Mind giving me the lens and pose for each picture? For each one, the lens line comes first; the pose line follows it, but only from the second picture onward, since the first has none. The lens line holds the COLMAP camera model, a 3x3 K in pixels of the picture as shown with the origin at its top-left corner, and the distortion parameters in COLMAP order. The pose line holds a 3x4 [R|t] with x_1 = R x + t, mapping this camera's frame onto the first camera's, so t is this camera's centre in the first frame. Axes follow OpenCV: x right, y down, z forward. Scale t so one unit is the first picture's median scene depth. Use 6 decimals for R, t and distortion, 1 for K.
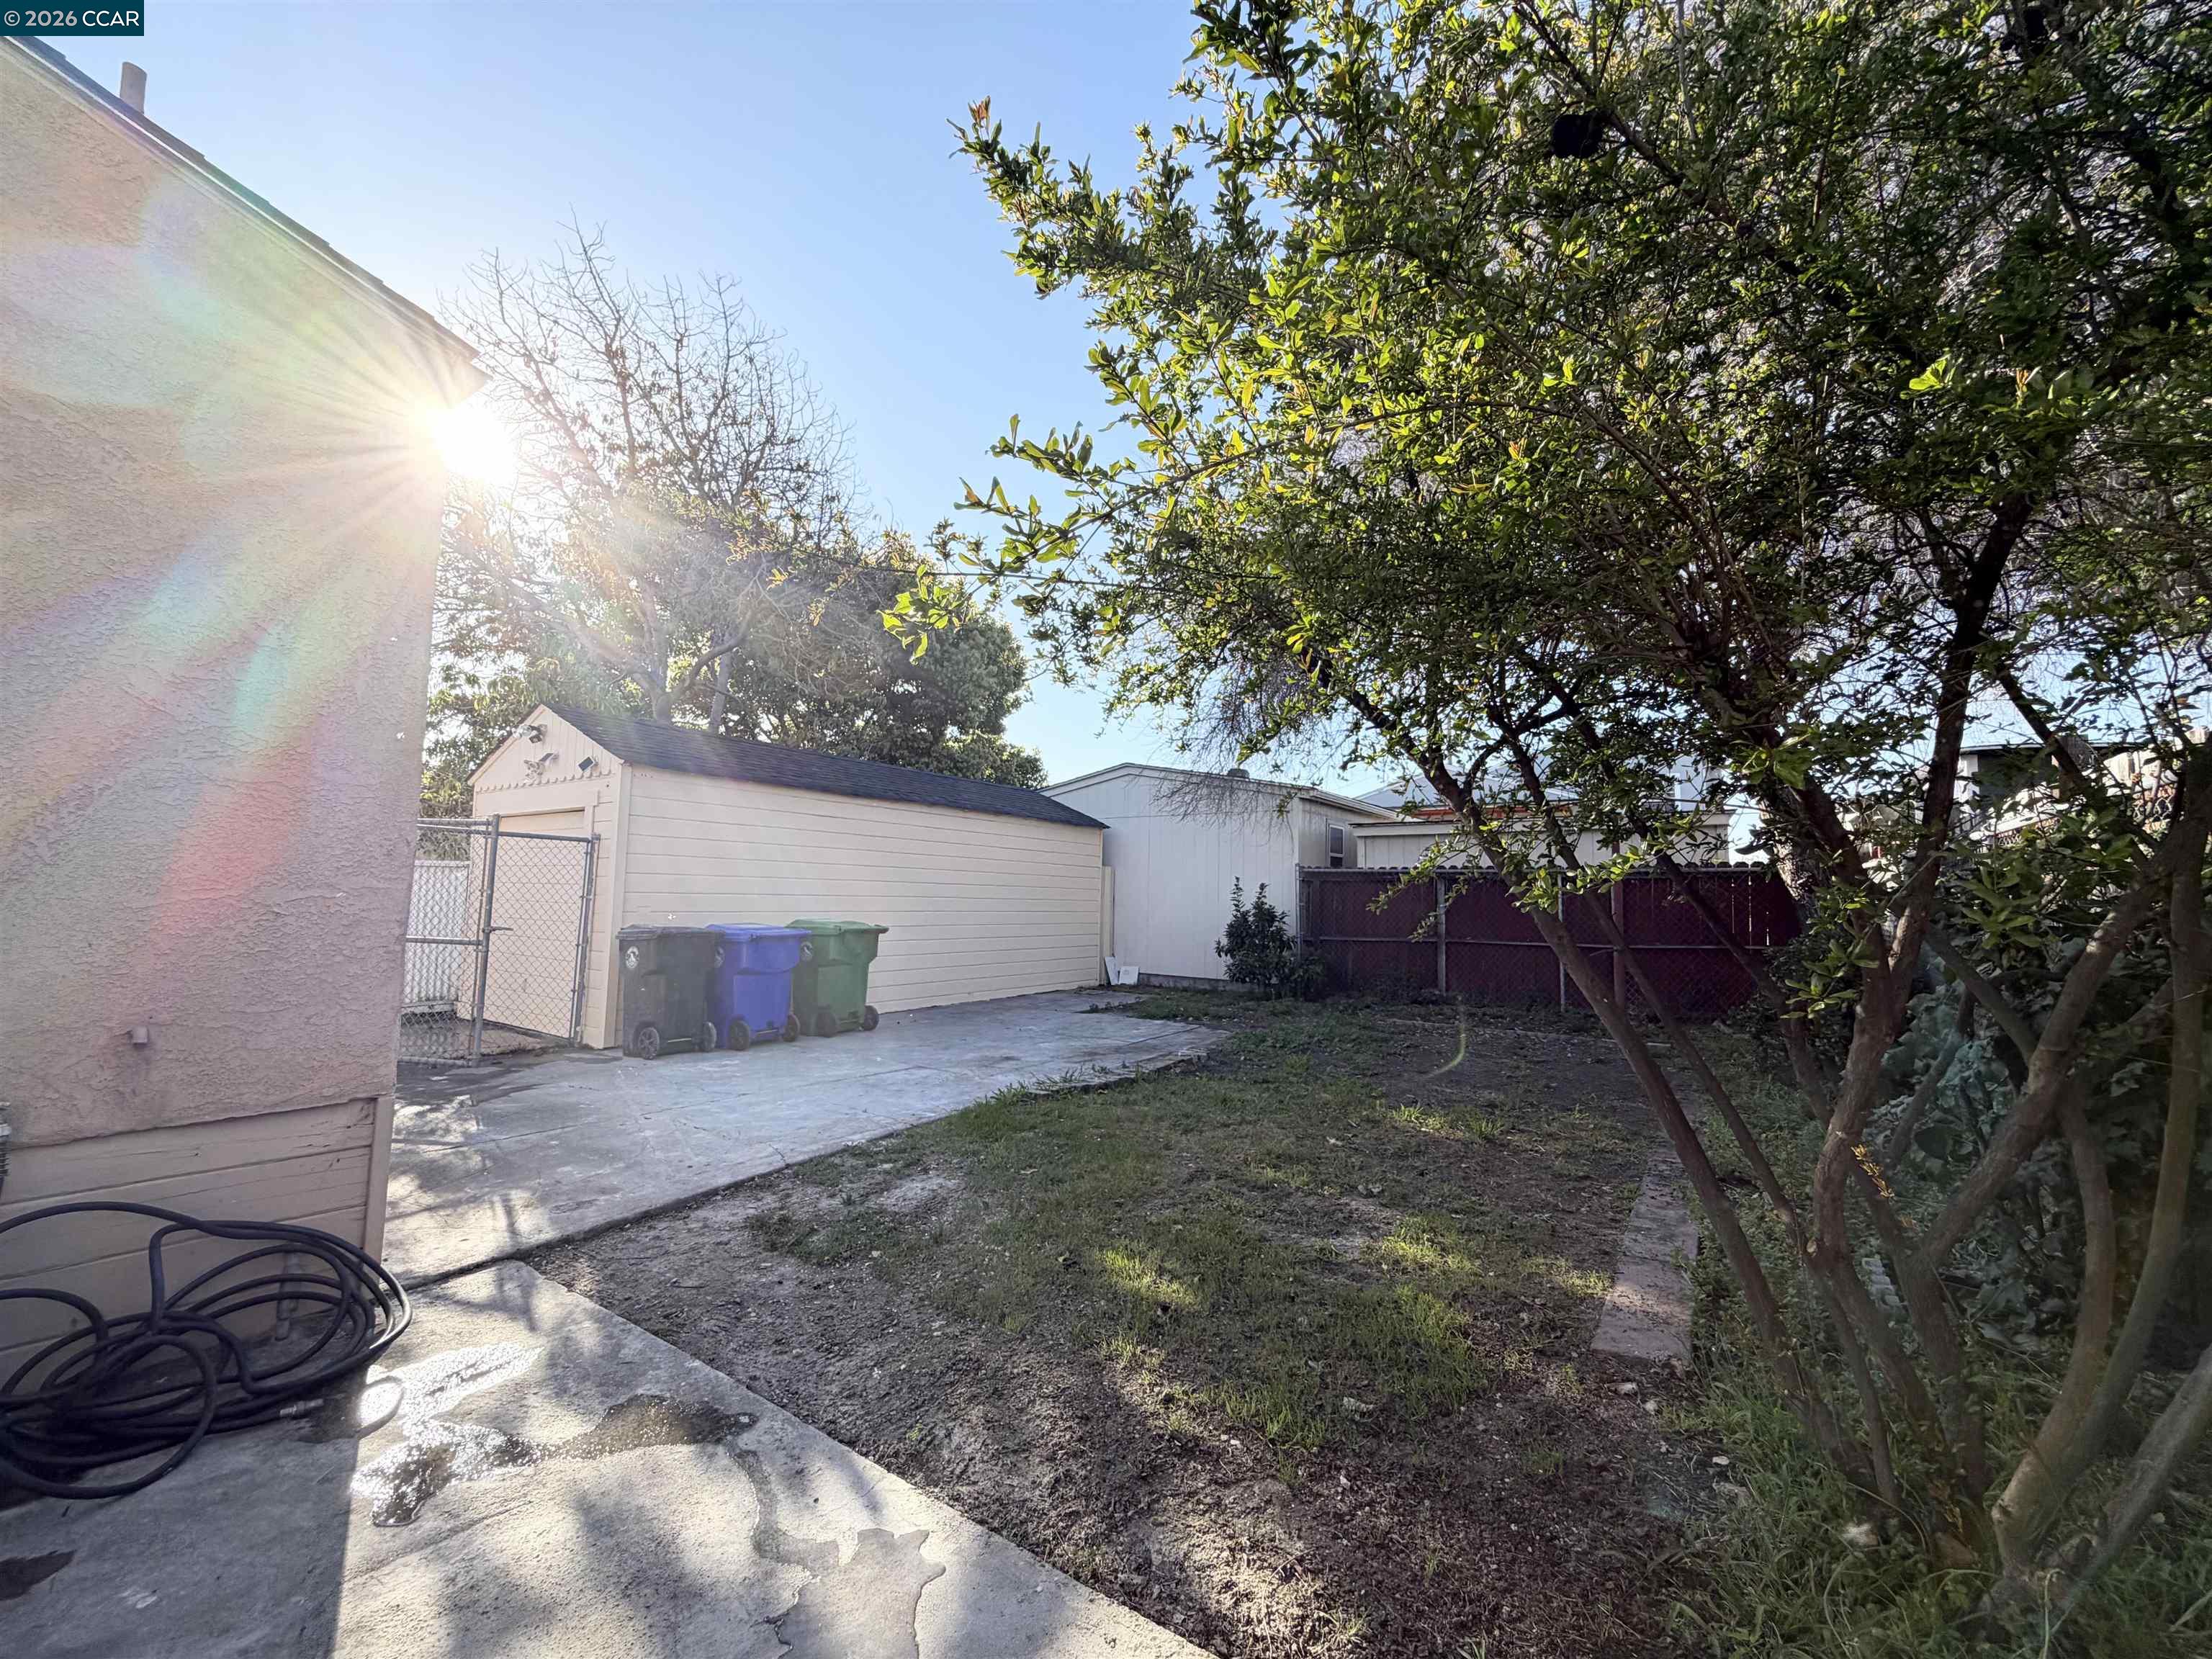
lens RADIAL K [[886.8, 0, 1102.3], [0, 886.8, 831.2], [0, 0, 1]] dist [-0.000686, 0.000207]
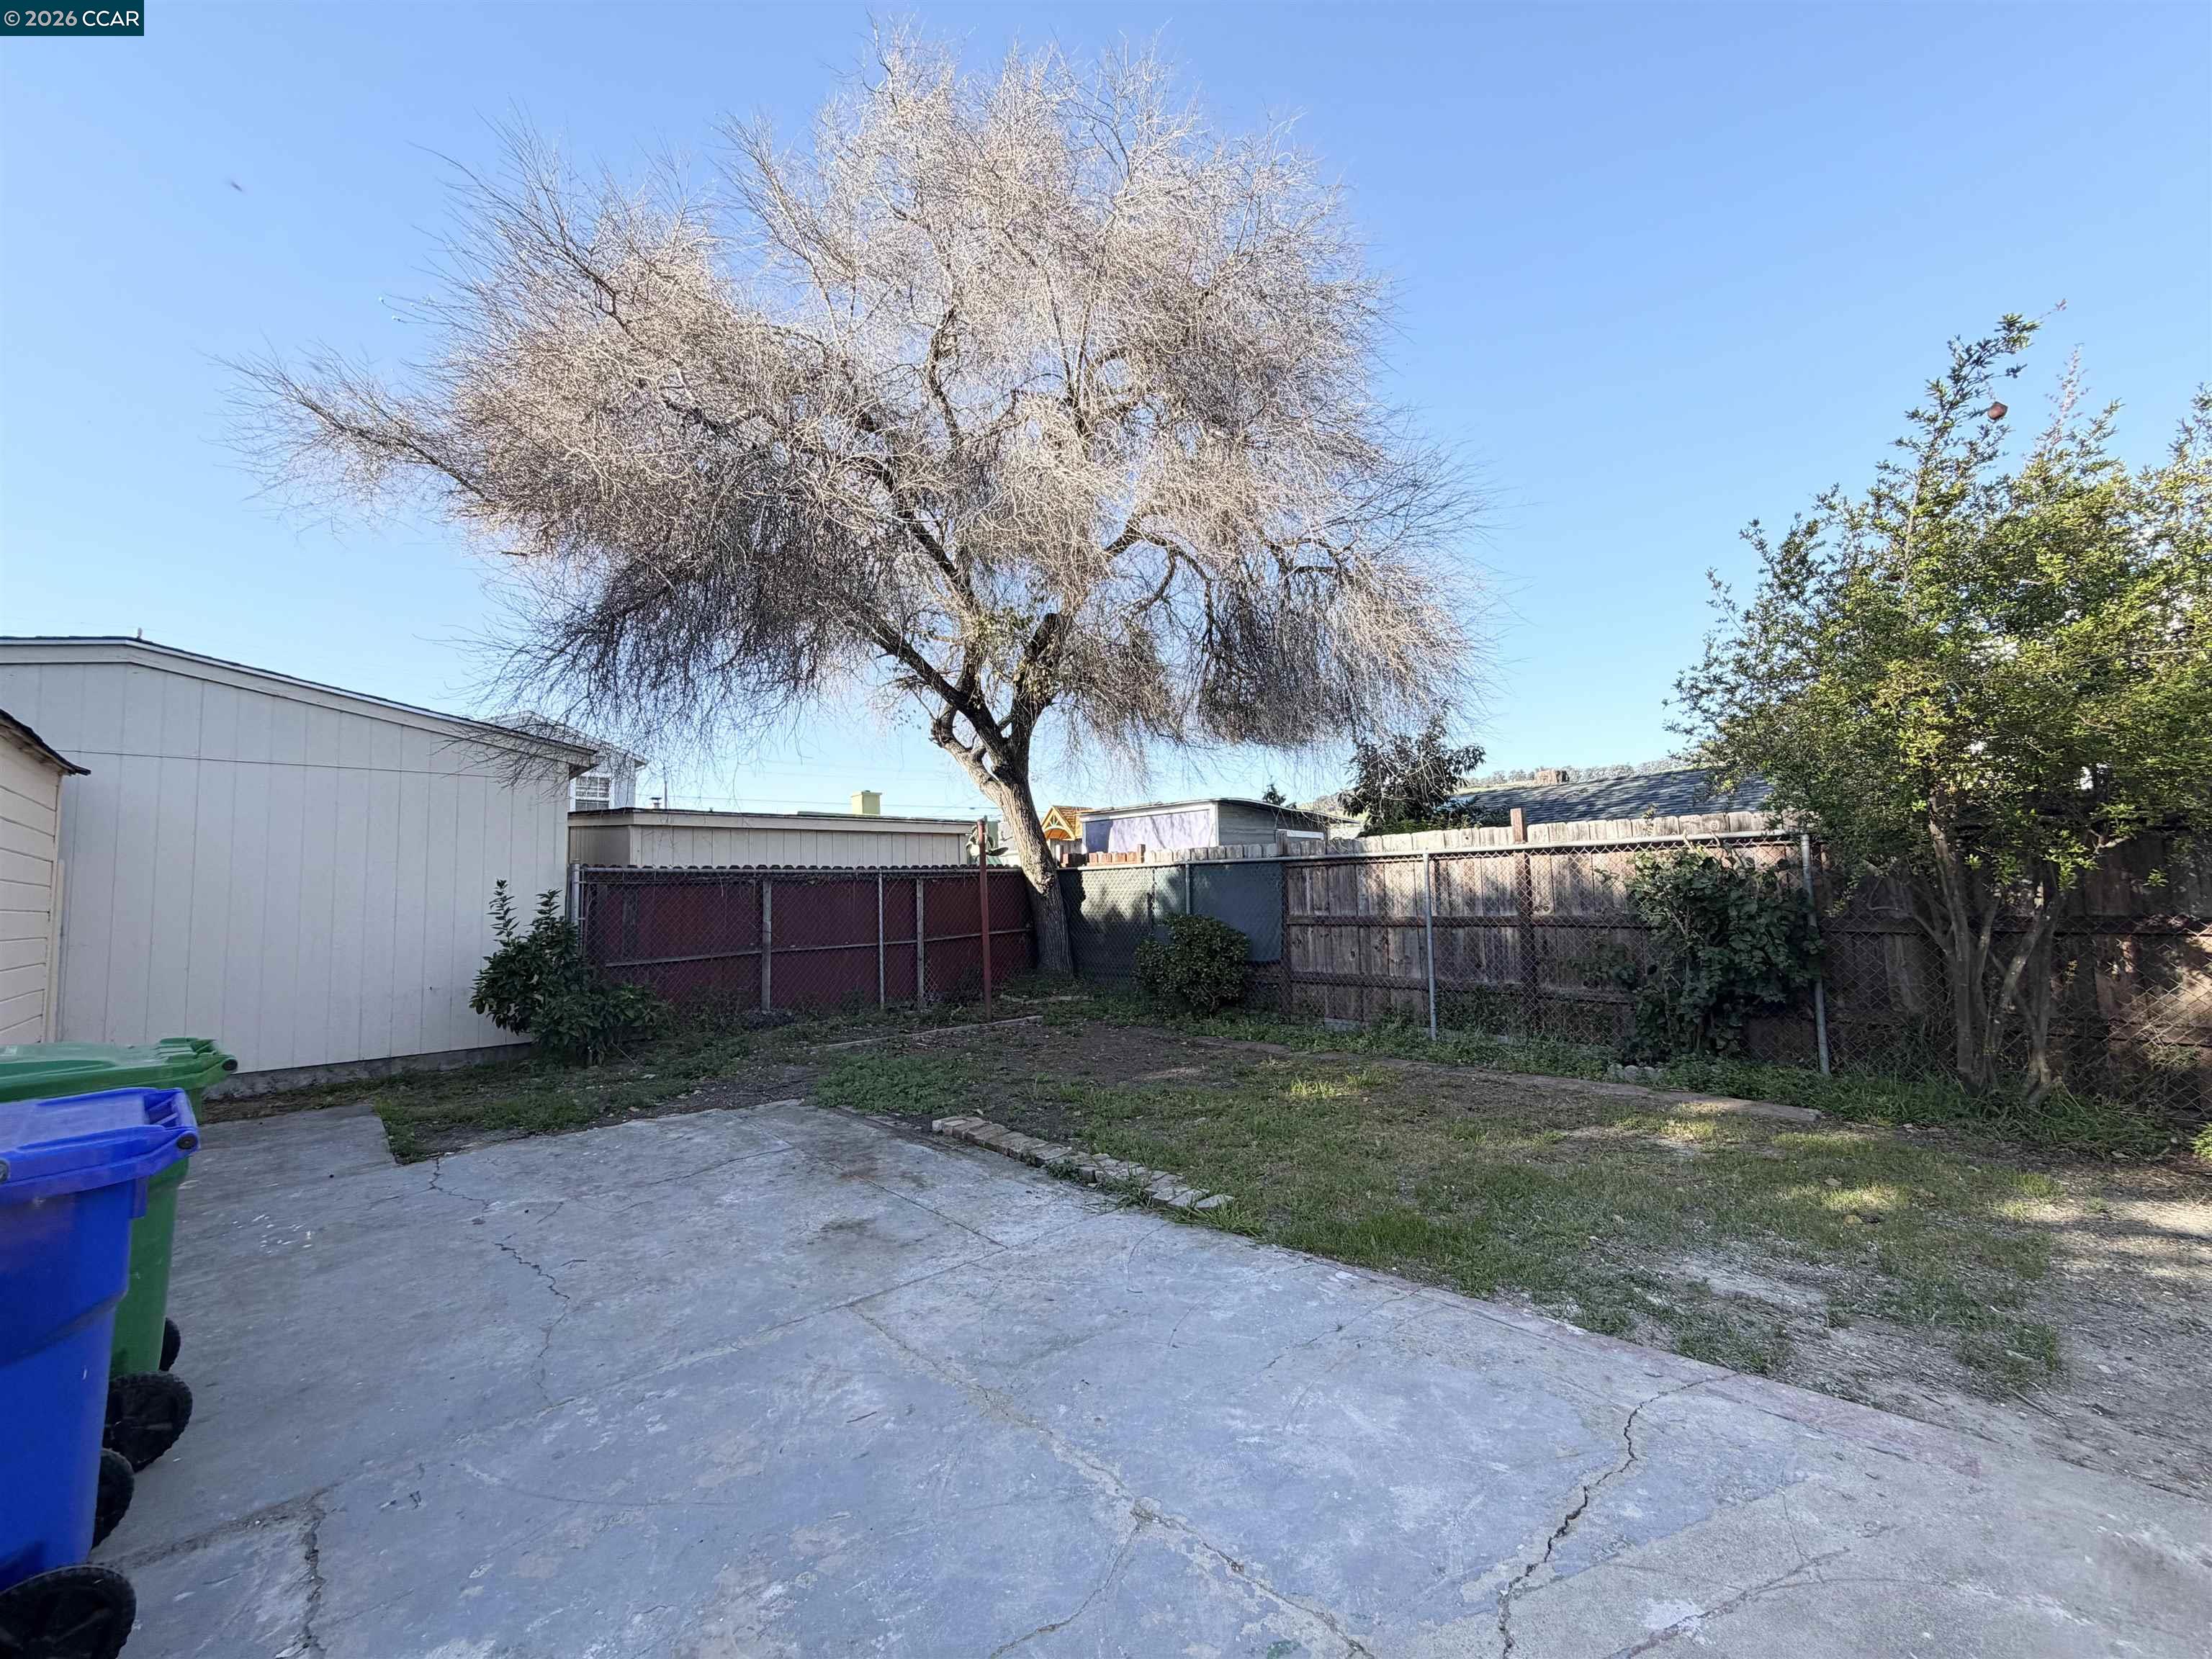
lens RADIAL K [[886.8, 0, 1102.3], [0, 886.8, 831.2], [0, 0, 1]] dist [-0.000686, 0.000207]
pose [[0.214399, 0.044428, 0.975735, -1.003552], [-0.044012, 0.998390, -0.035789, 0.057577], [-0.975754, -0.035271, 0.216009, 1.266899]]
